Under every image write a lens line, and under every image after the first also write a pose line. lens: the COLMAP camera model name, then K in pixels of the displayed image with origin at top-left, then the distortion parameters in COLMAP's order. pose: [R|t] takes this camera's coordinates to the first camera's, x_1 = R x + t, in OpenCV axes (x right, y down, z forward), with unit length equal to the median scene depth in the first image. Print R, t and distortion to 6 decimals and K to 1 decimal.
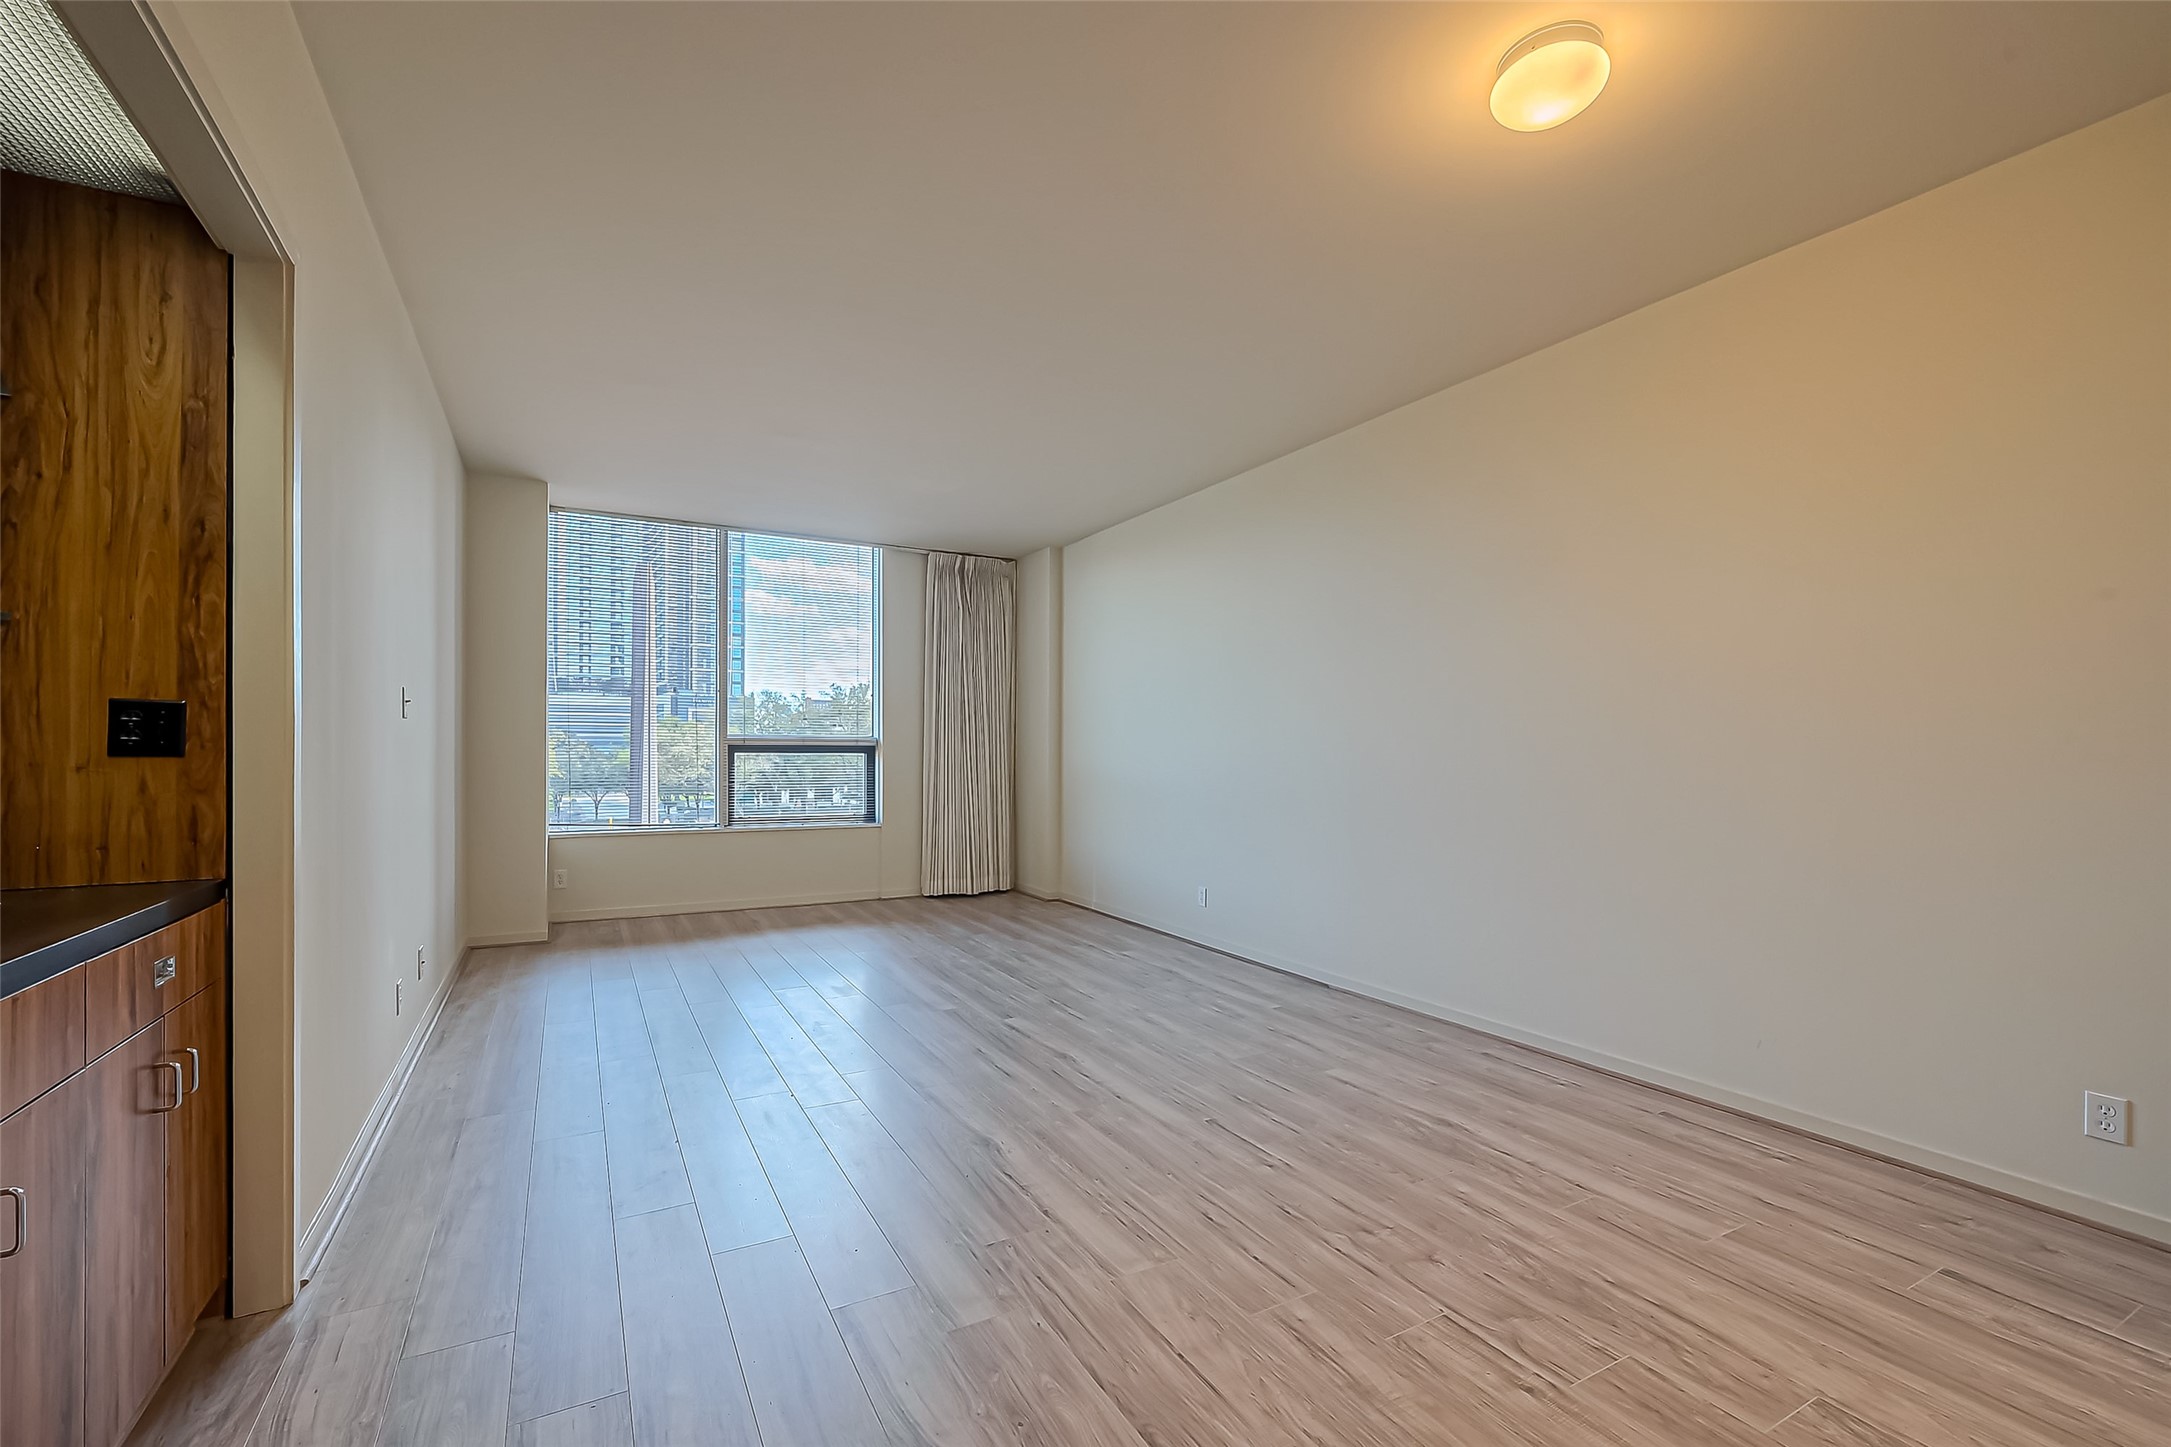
lens RADIAL K [[904.2, 0, 1082.5], [0, 904.2, 751.6], [0, 0, 1]] dist [0.002591, 0.000188]
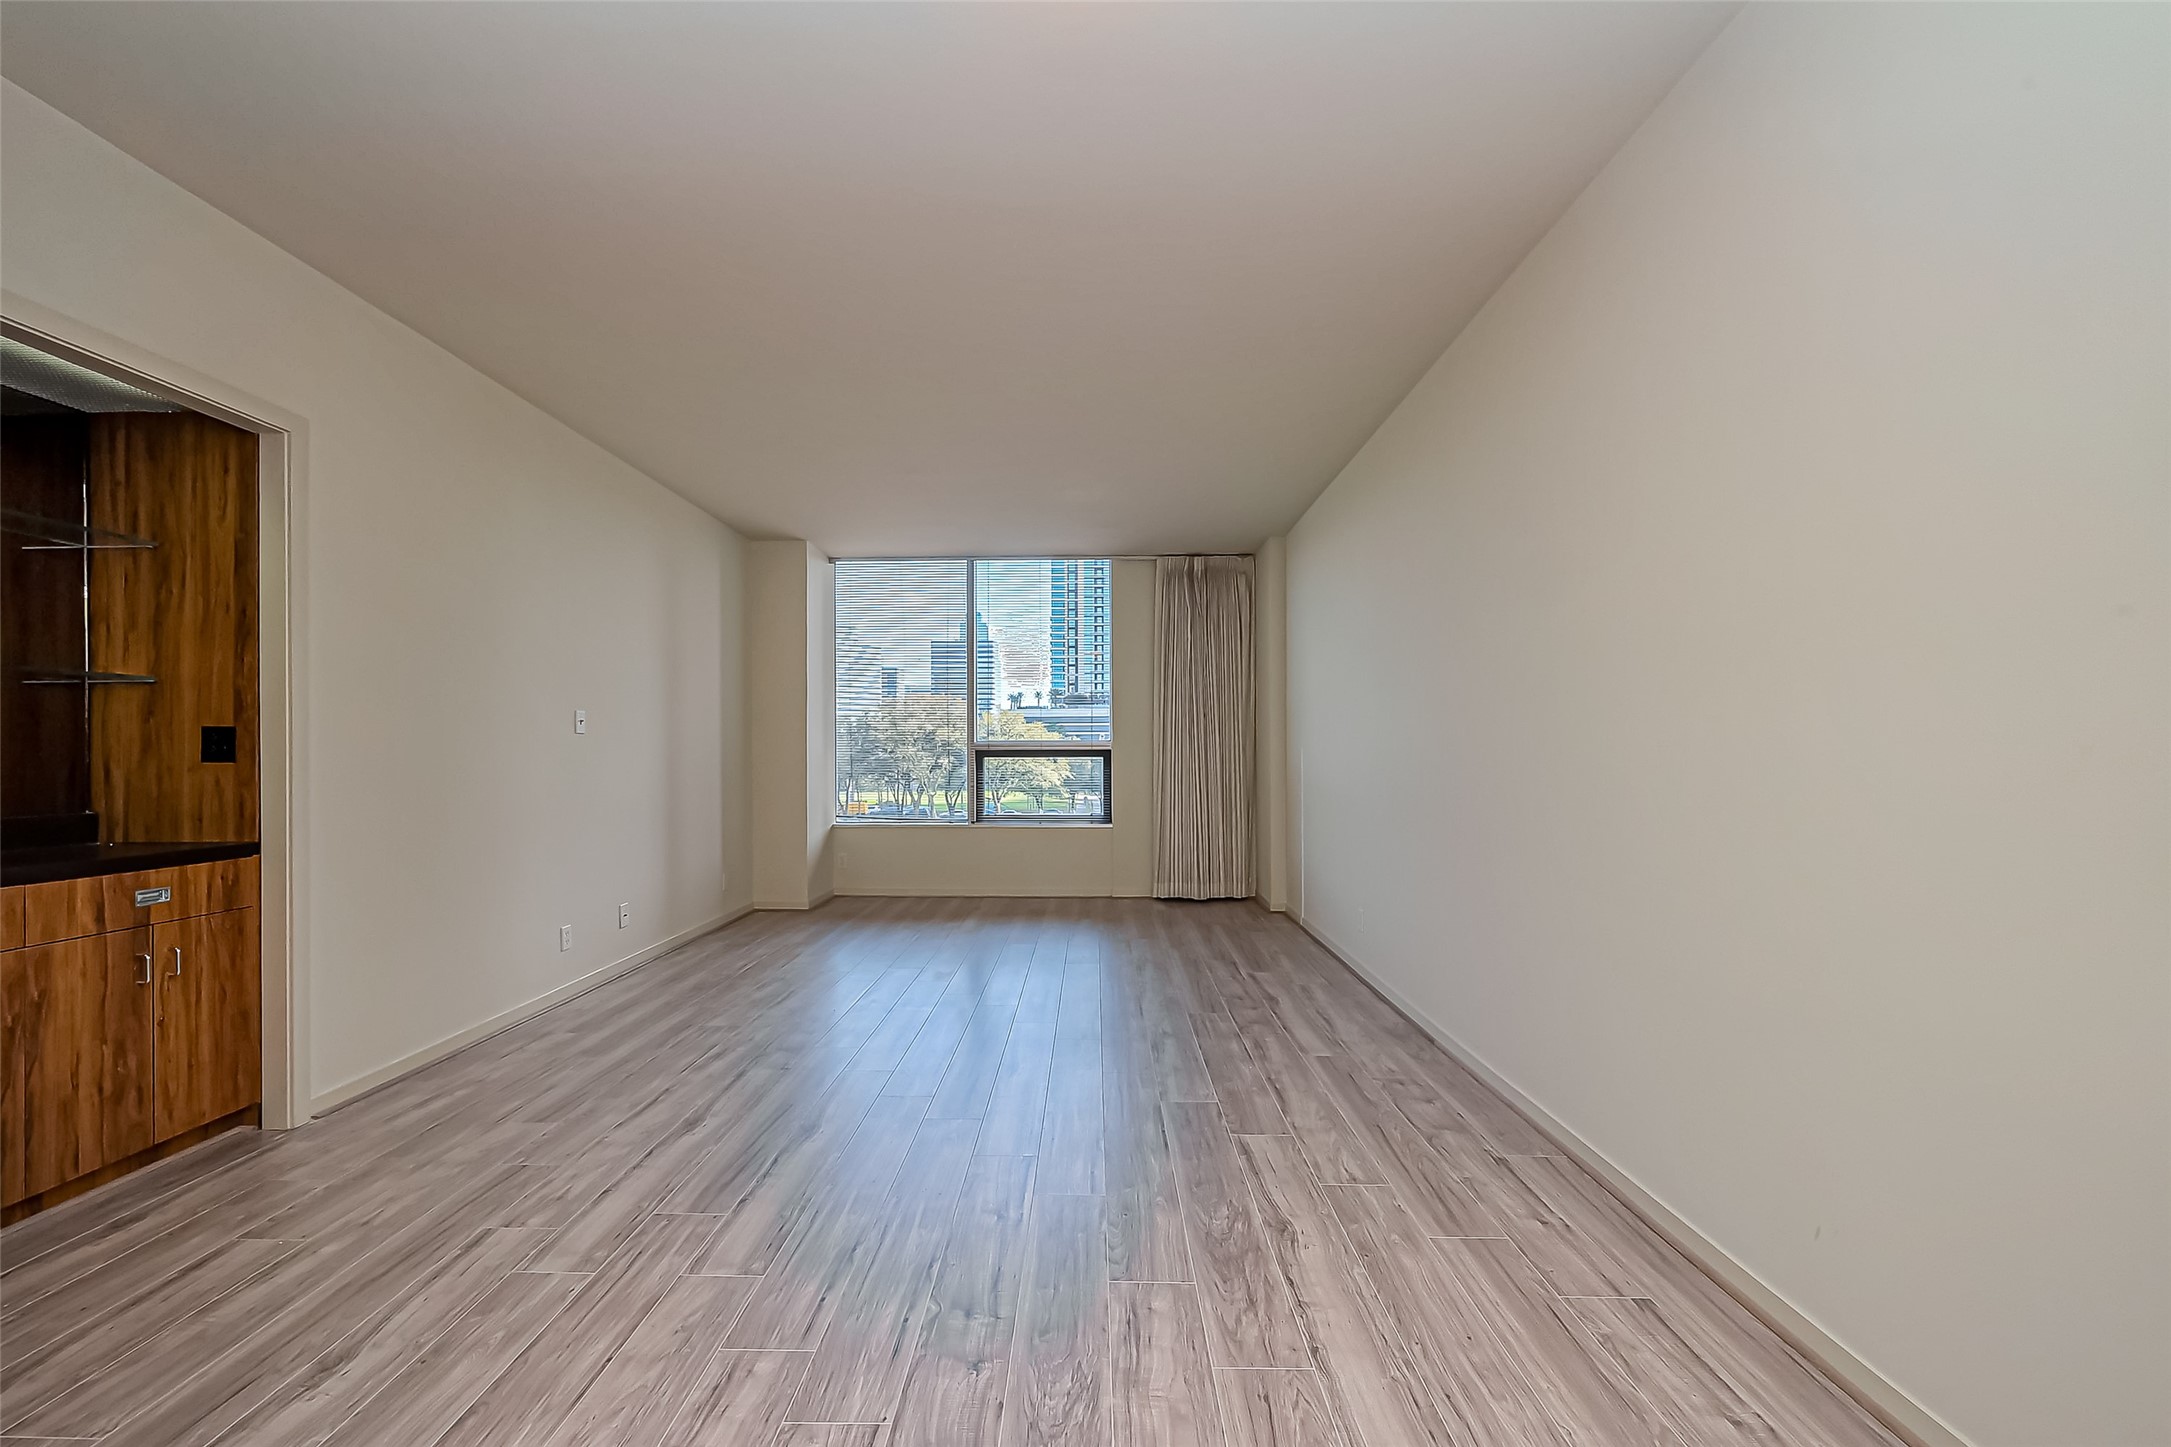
lens RADIAL K [[887.8, 0, 1088.1], [0, 887.8, 756.6], [0, 0, 1]] dist [0.000395, 0.000069]
pose [[0.865043, -0.006107, -0.501661, 0.522016], [0.006839, 0.999977, -0.000380, 0.003107], [0.501651, -0.003102, 0.865064, 0.206690]]
